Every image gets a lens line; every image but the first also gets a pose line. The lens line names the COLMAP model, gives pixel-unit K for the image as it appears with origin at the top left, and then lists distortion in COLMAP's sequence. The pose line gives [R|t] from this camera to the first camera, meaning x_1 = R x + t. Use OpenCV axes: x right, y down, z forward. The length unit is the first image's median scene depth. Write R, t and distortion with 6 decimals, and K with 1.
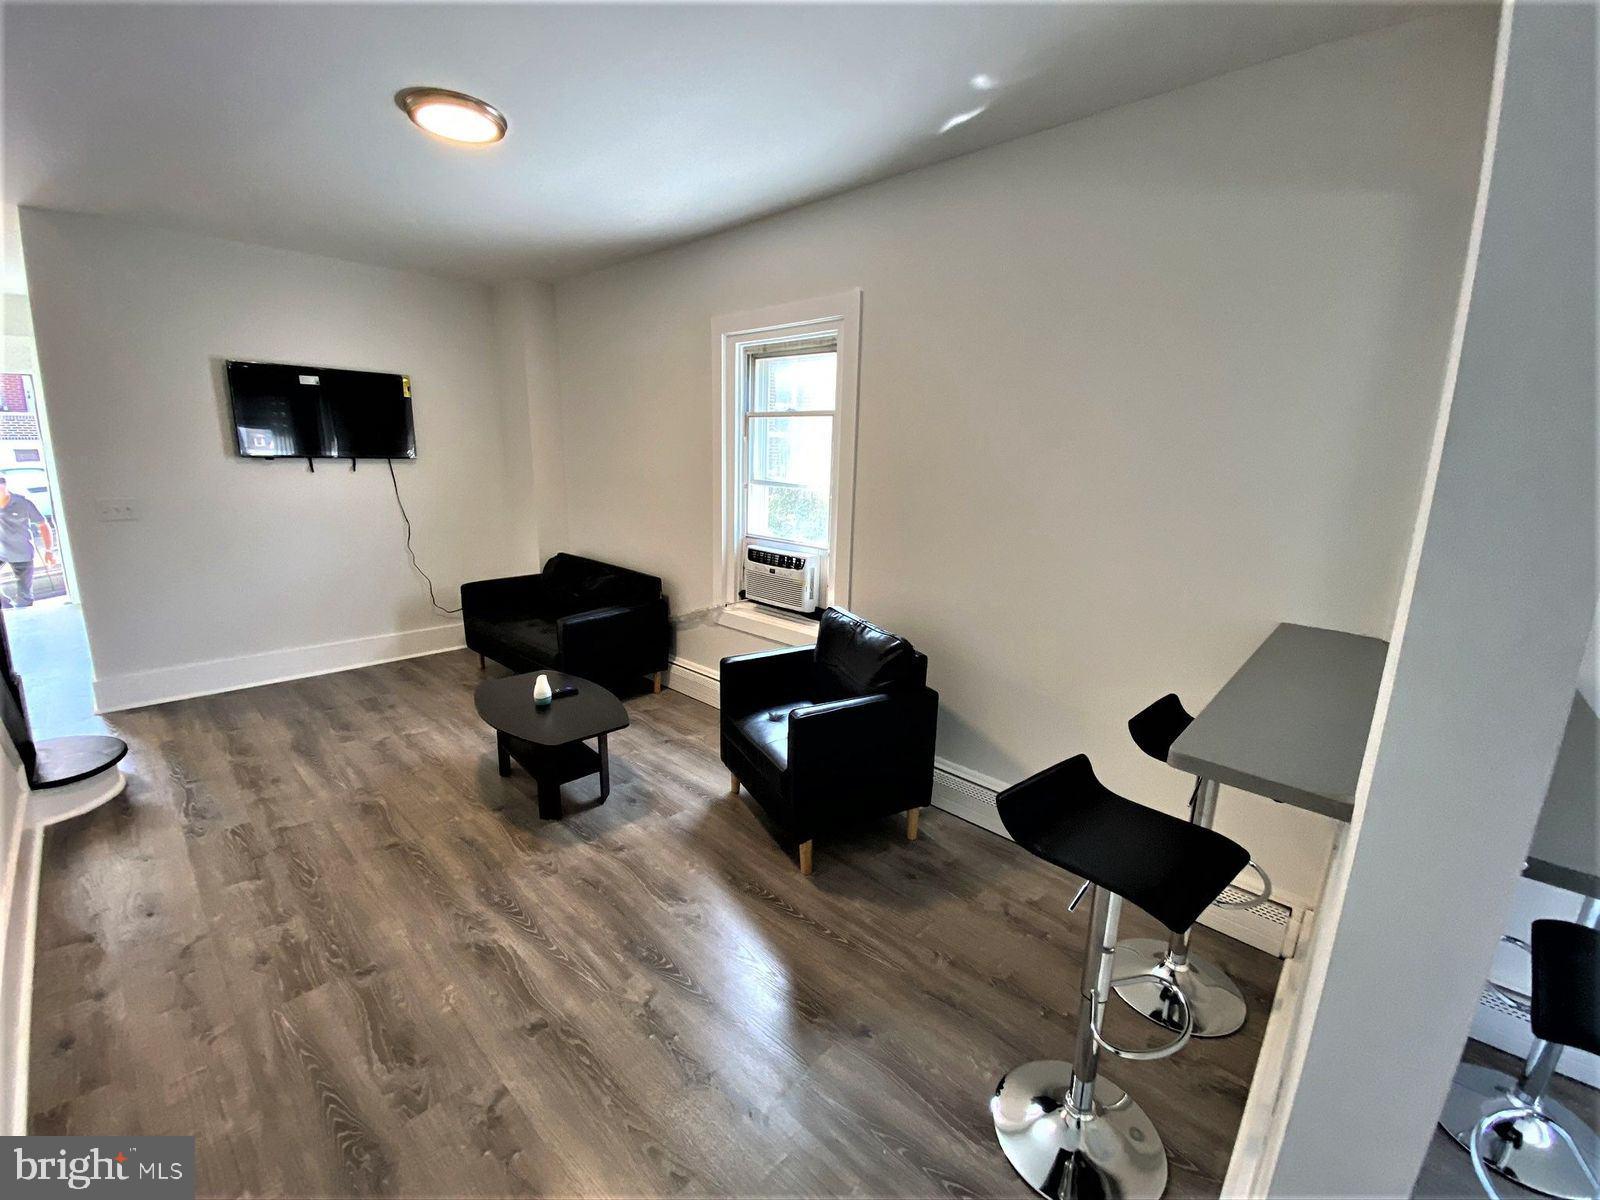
lens RADIAL K [[639.3, 0, 798.0], [0, 639.3, 597.9], [0, 0, 1]] dist [0.037048, -0.027485]
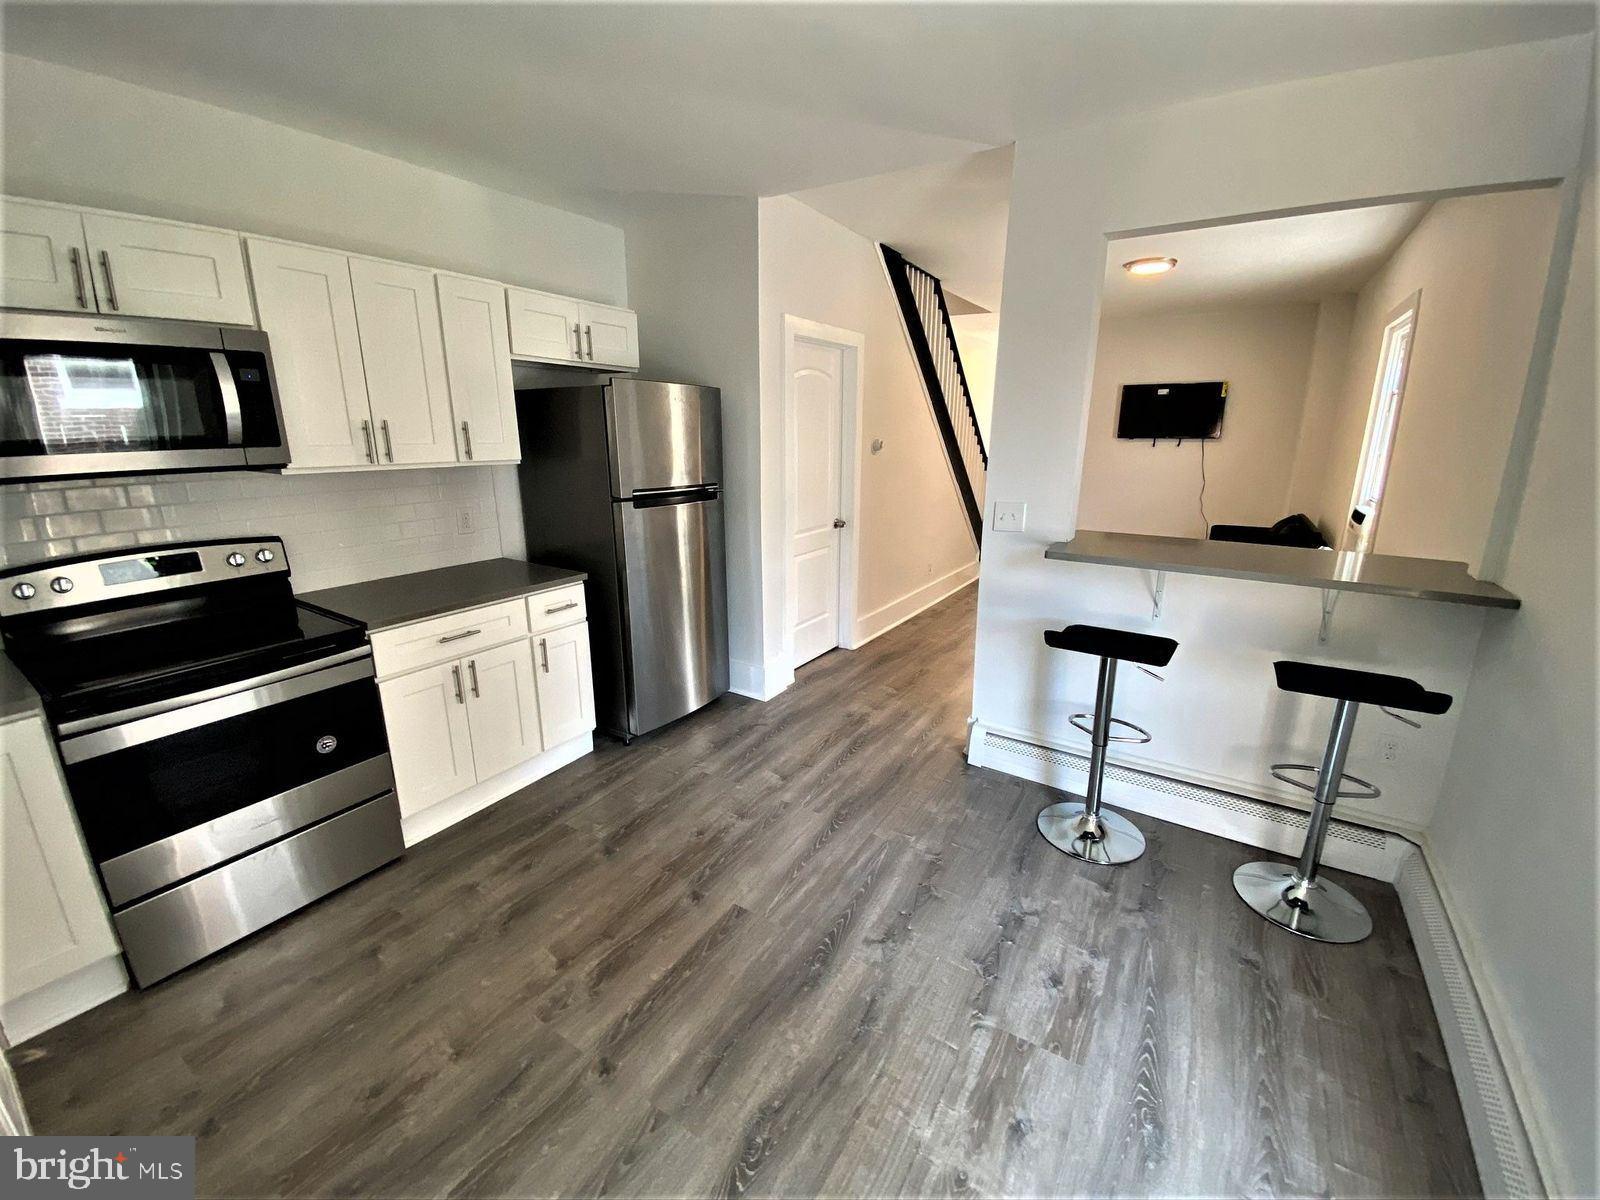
lens RADIAL K [[639.3, 0, 798.0], [0, 639.3, 597.9], [0, 0, 1]] dist [0.037048, -0.027485]
pose [[0.175357, 0.220084, -0.959590, 1.193431], [-0.211118, 0.960425, 0.181695, 0.106367], [0.961602, 0.170725, 0.214881, -0.262633]]
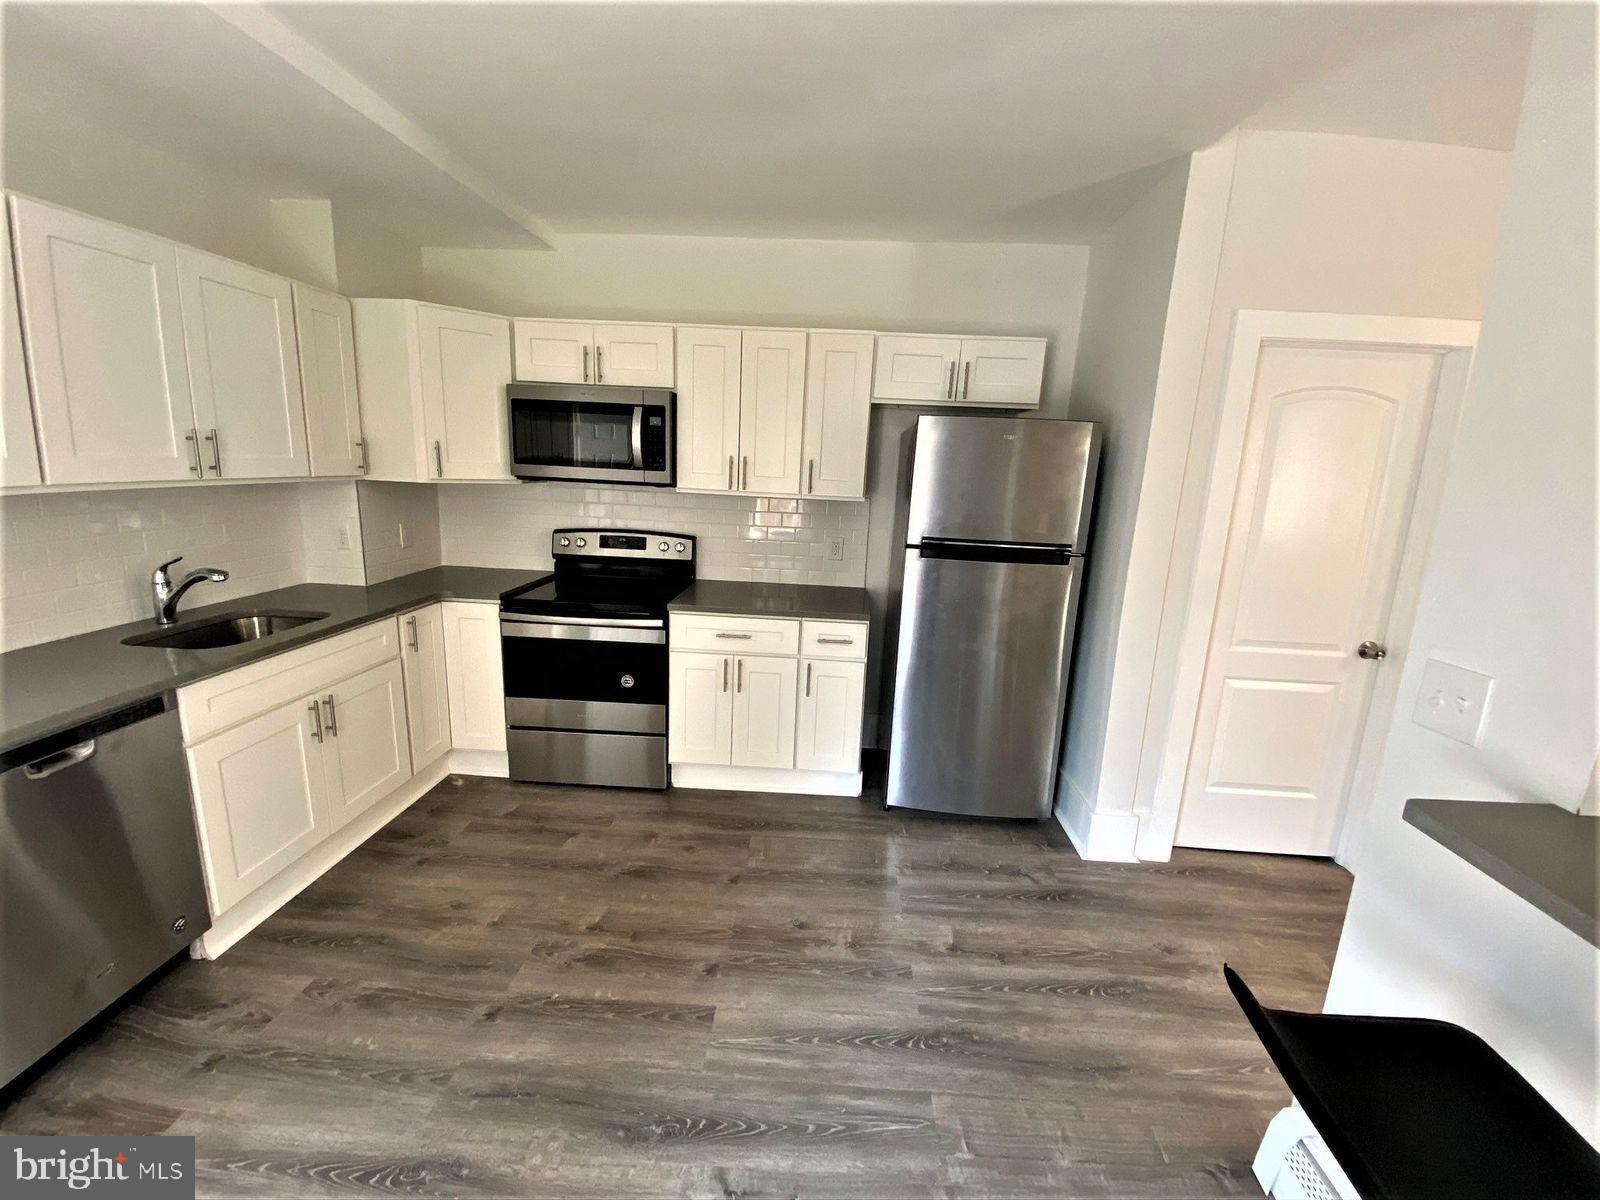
lens RADIAL K [[651.1, 0, 796.7], [0, 651.1, 590.5], [0, 0, 1]] dist [0.031599, -0.021667]
pose [[-0.762966, 0.061641, -0.643493, 0.859451], [-0.208680, 0.918664, 0.335424, -0.027072], [0.611829, 0.390202, -0.688046, 0.253942]]
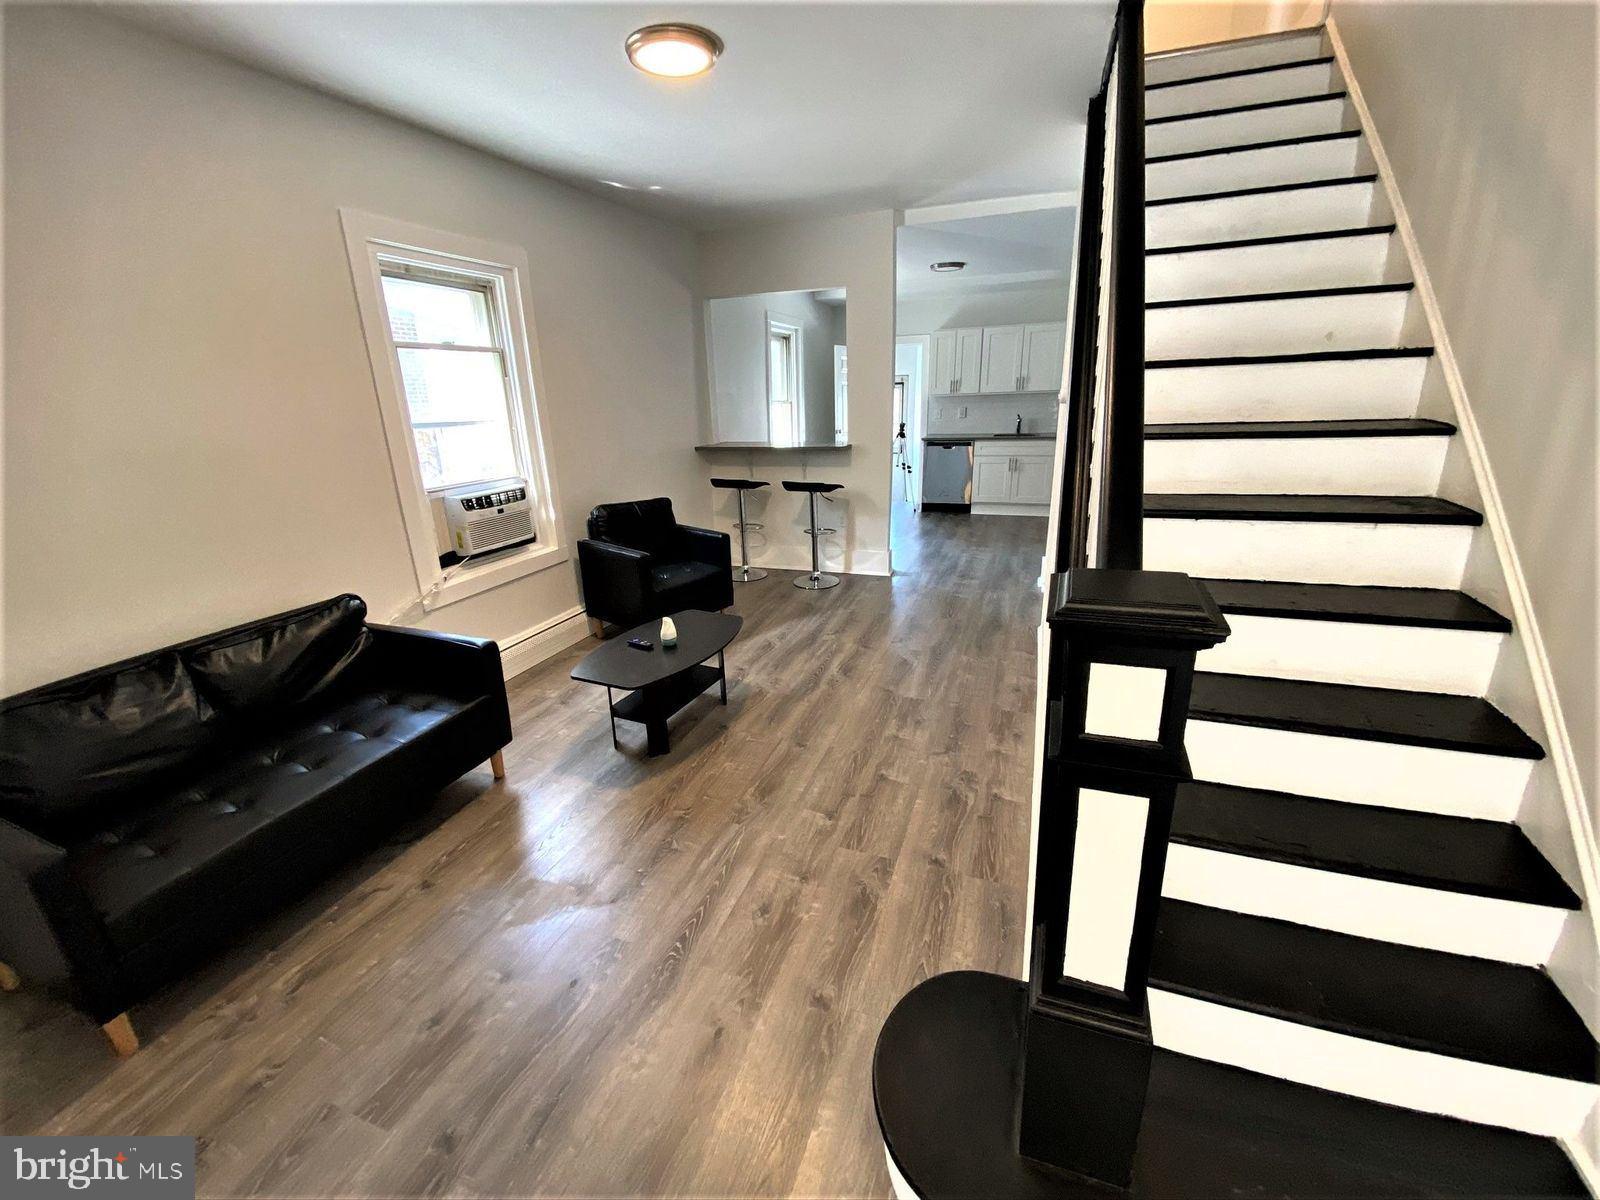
lens RADIAL K [[639.3, 0, 798.0], [0, 639.3, 597.9], [0, 0, 1]] dist [0.037048, -0.027485]
pose [[-0.383304, -0.297264, 0.874478, -1.439407], [0.227065, 0.887406, 0.401187, -0.277938], [-0.895276, 0.352340, -0.272648, 1.148512]]
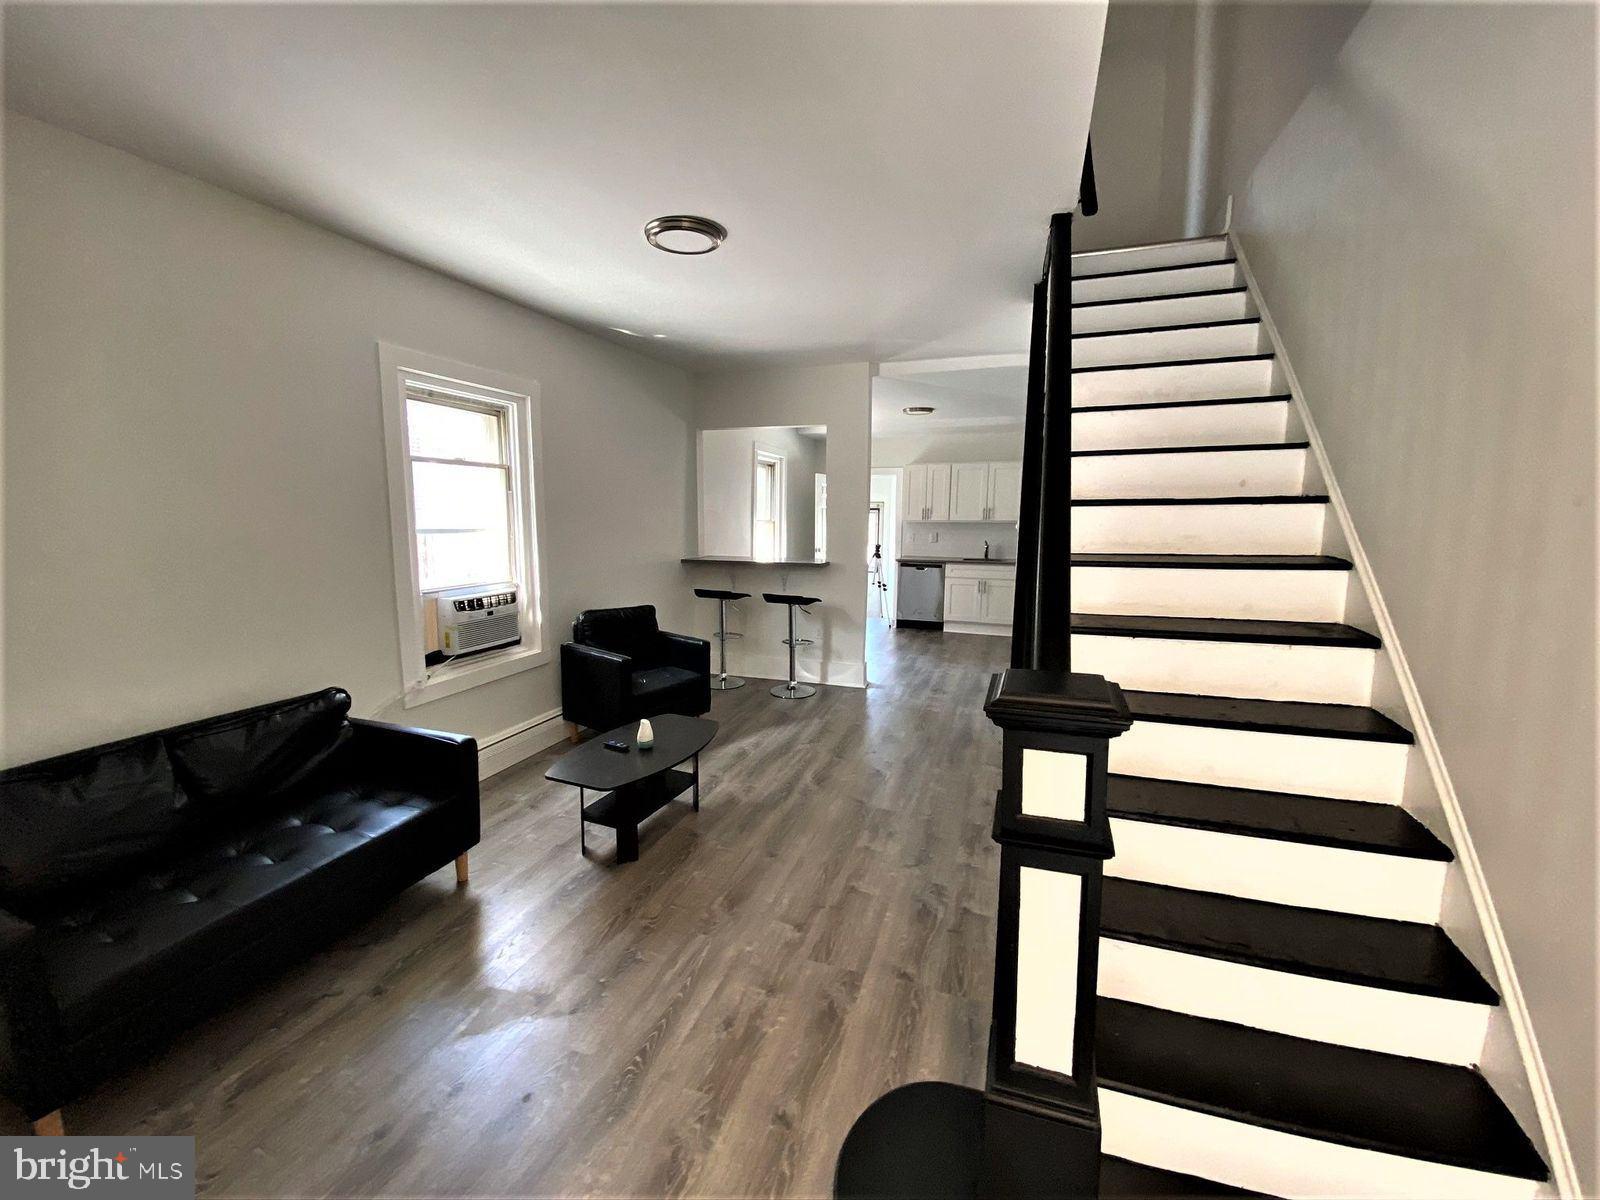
lens RADIAL K [[639.3, 0, 798.0], [0, 639.3, 597.9], [0, 0, 1]] dist [0.037048, -0.027485]
pose [[-0.407027, -0.149818, 0.901046, -1.492117], [0.189135, 0.951255, 0.243603, -0.285332], [-0.893620, 0.269573, -0.358850, 1.167906]]
